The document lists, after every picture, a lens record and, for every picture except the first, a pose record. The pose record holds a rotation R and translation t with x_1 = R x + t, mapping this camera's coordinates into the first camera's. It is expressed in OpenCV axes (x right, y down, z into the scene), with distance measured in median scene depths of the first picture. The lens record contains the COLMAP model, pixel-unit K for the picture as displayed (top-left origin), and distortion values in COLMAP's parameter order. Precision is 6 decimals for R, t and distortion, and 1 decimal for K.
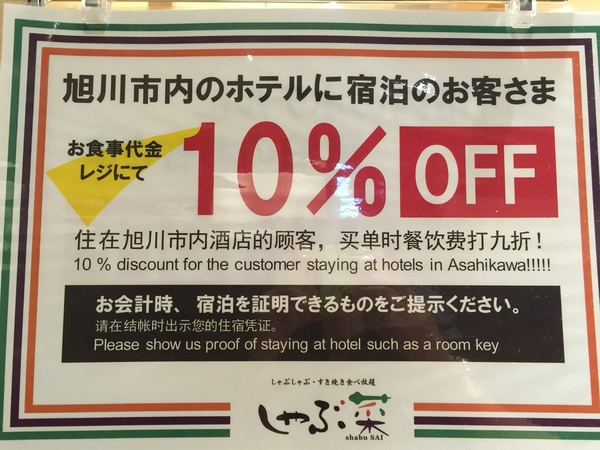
lens RADIAL K [[531.5, 0, 299.2], [0, 531.5, 225.1], [0, 0, 1]] dist [0.026865, 0.000359]
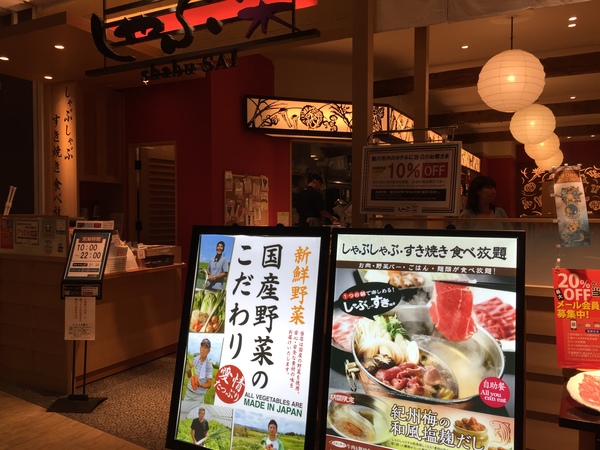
lens RADIAL K [[531.5, 0, 300.1], [0, 531.5, 223.7], [0, 0, 1]] dist [0.026865, 0.000359]
pose [[0.850217, 0.030421, -0.525552, 2.220334], [-0.008420, 0.998987, 0.044204, 0.249699], [0.526365, -0.033158, 0.849612, -4.927645]]
